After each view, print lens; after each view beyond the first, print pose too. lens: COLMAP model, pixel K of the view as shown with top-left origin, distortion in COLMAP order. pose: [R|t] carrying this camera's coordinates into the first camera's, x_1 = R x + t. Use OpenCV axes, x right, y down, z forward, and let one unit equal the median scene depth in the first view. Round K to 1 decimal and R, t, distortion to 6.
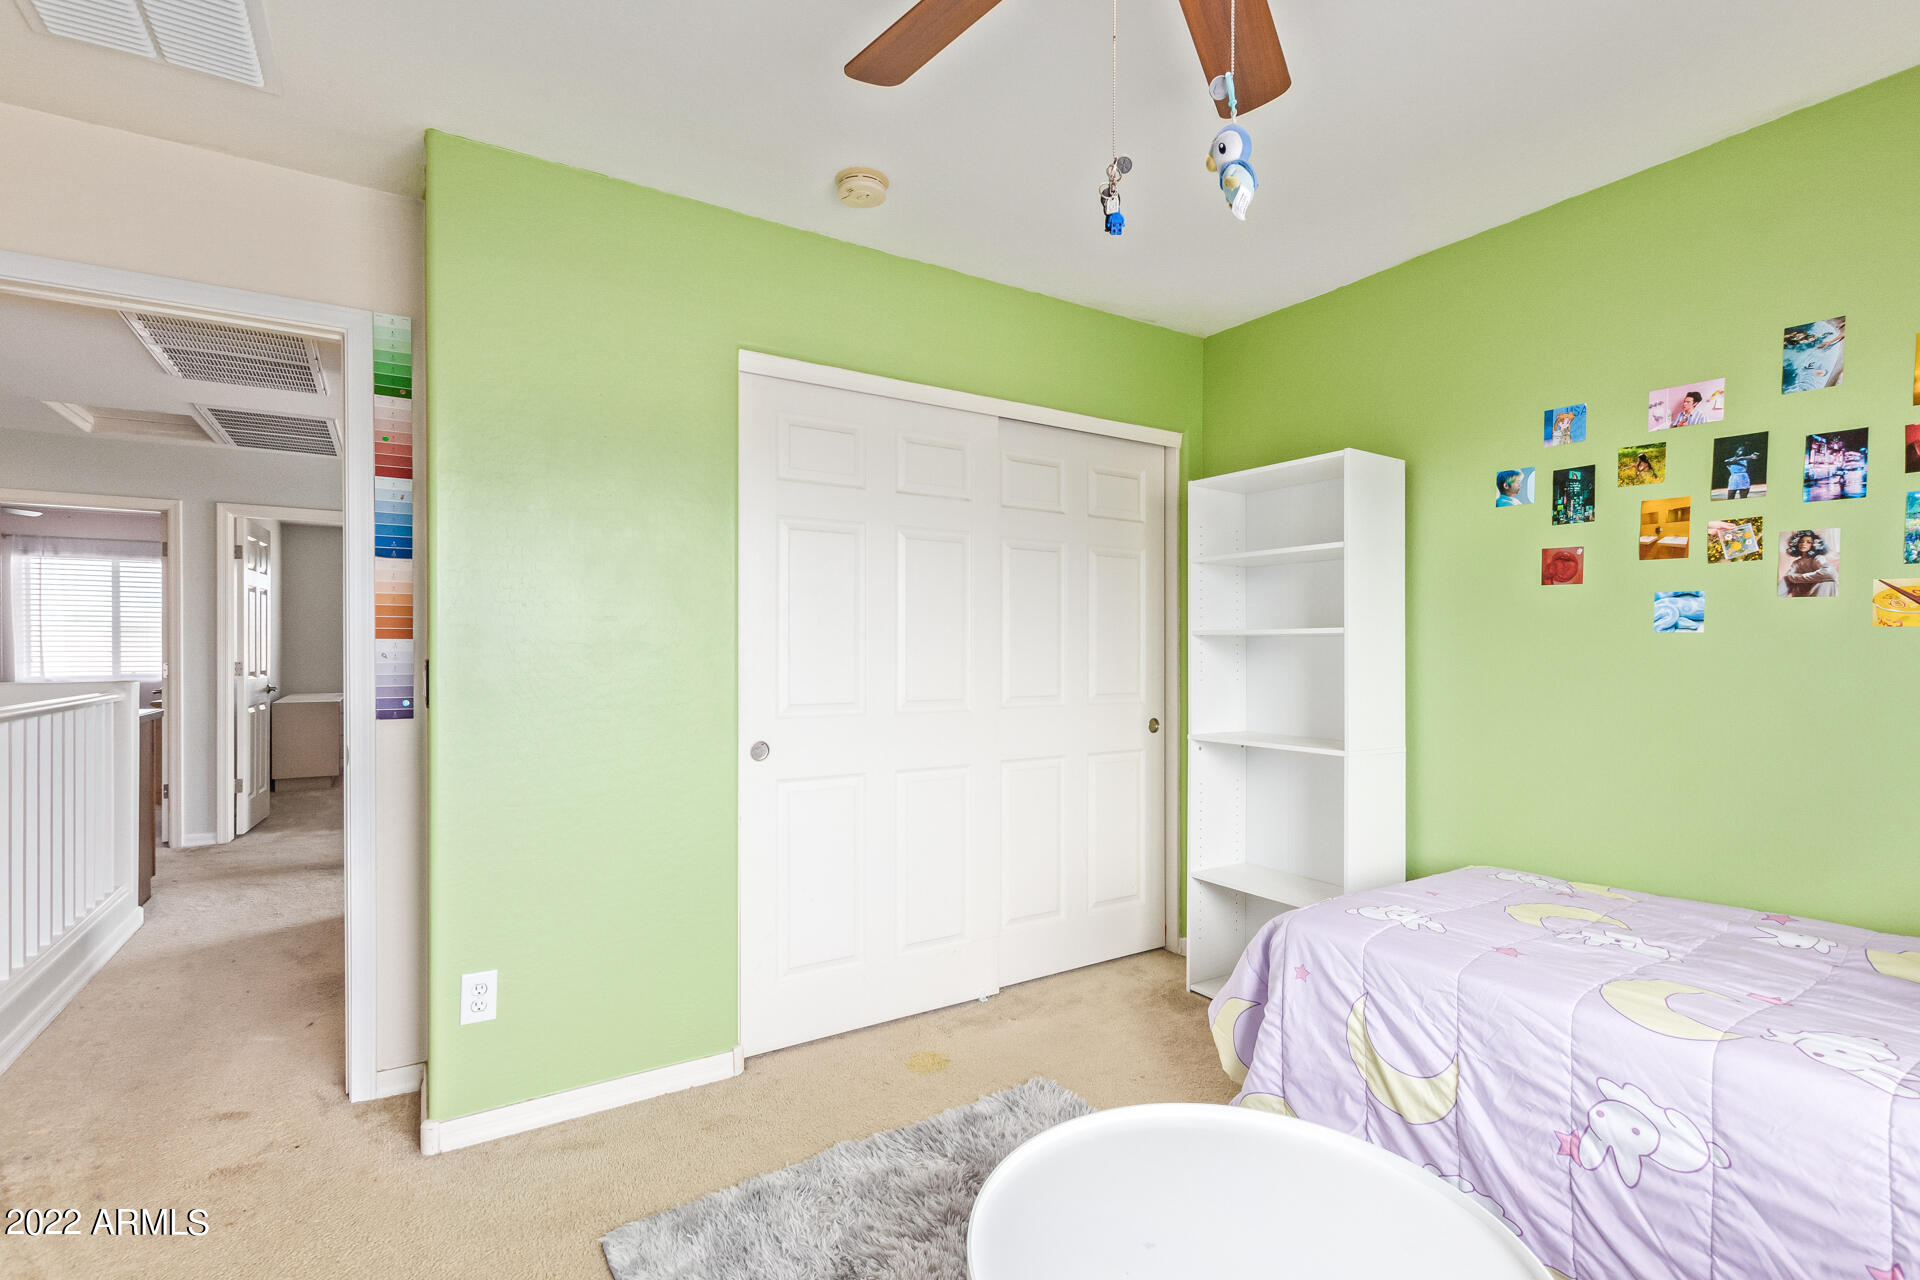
lens RADIAL K [[880.1, 0, 949.0], [0, 880.1, 652.2], [0, 0, 1]] dist [0.004211, -0.000113]
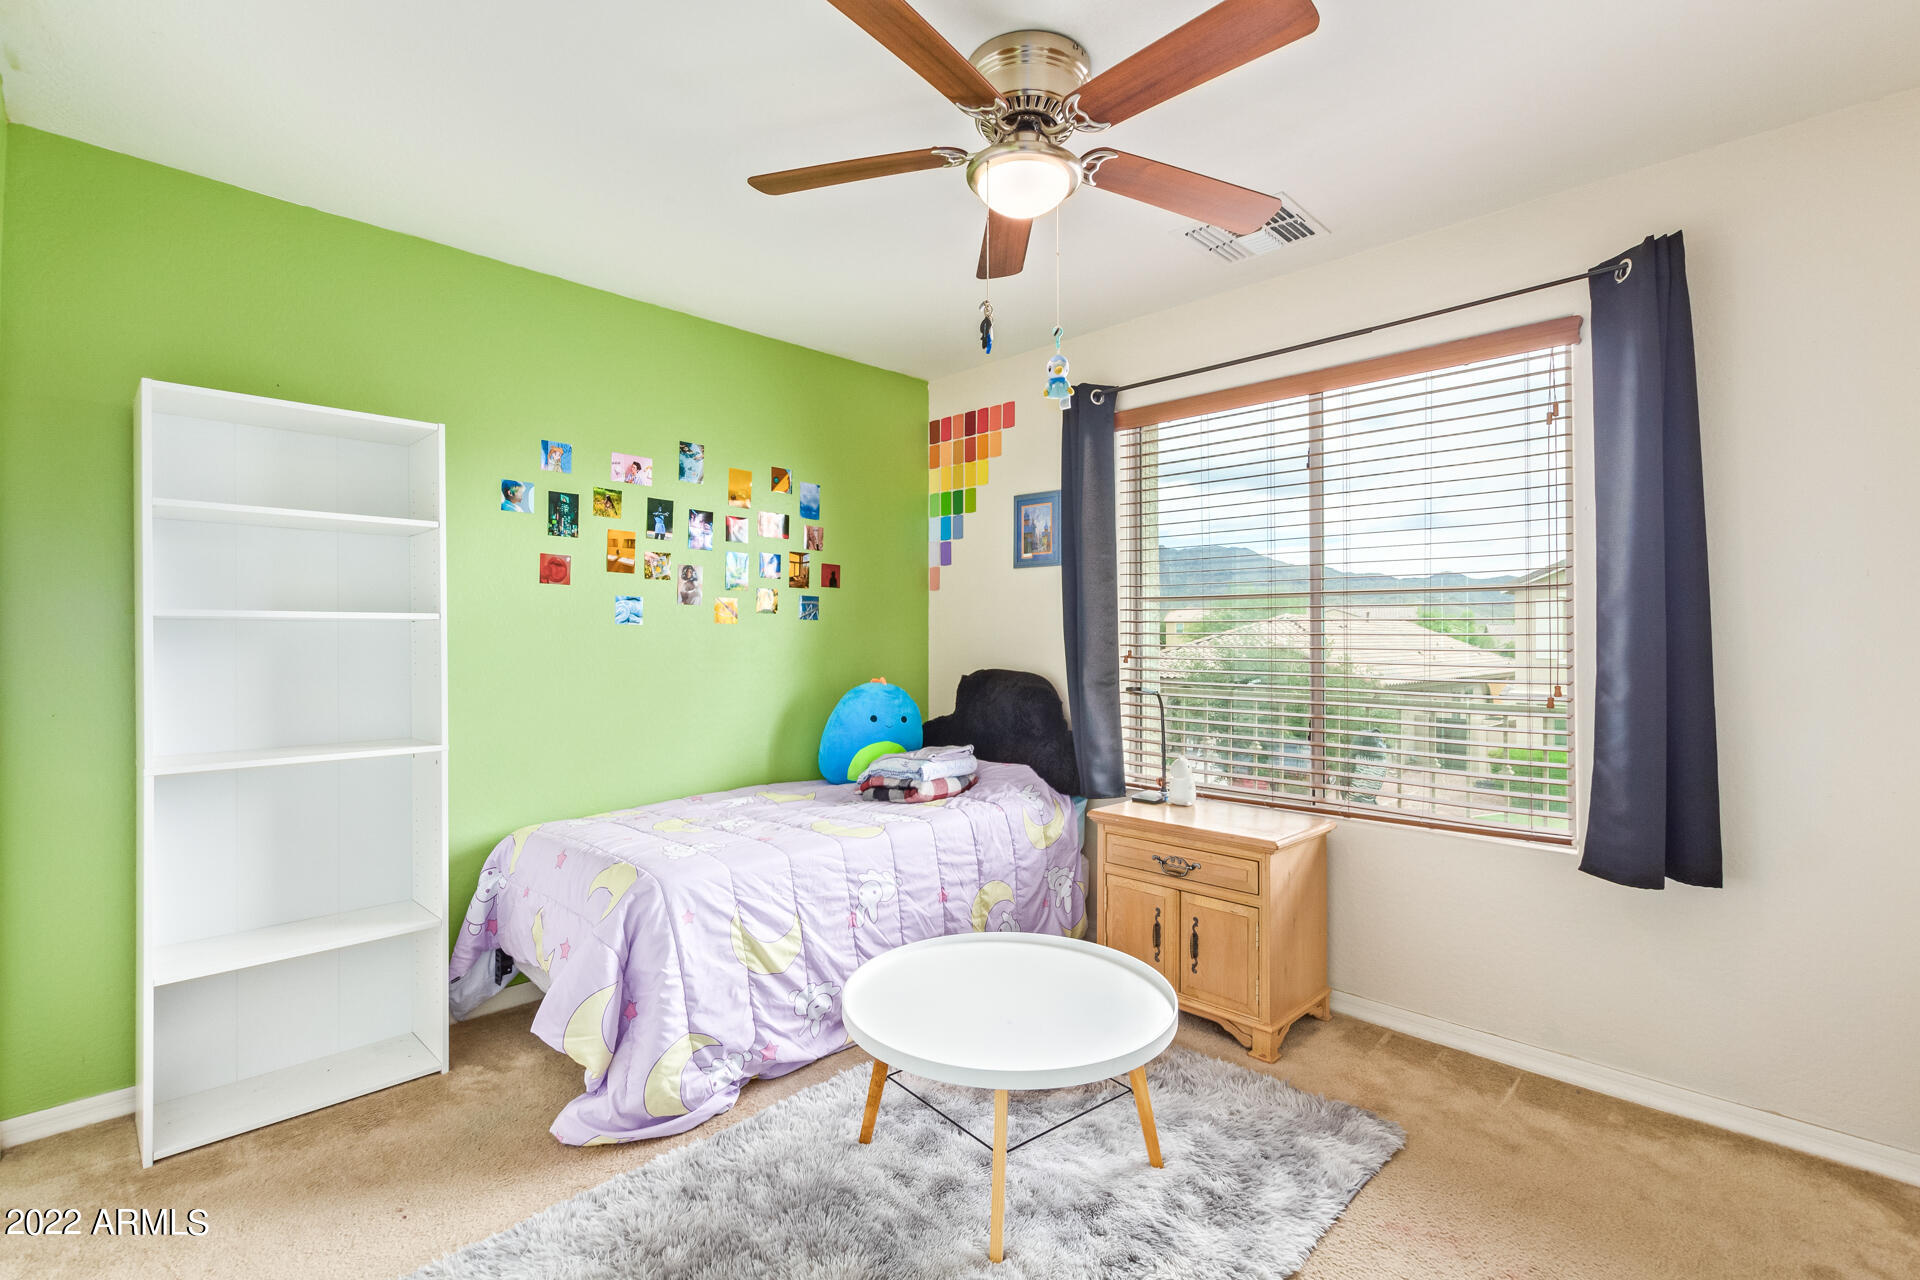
lens RADIAL K [[880.1, 0, 948.6], [0, 880.1, 631.1], [0, 0, 1]] dist [0.004211, -0.000113]
pose [[-0.216140, 0.005286, 0.976348, -0.714222], [0.003762, 0.999982, -0.004581, -0.003073], [-0.976355, 0.002683, -0.216156, 0.817669]]
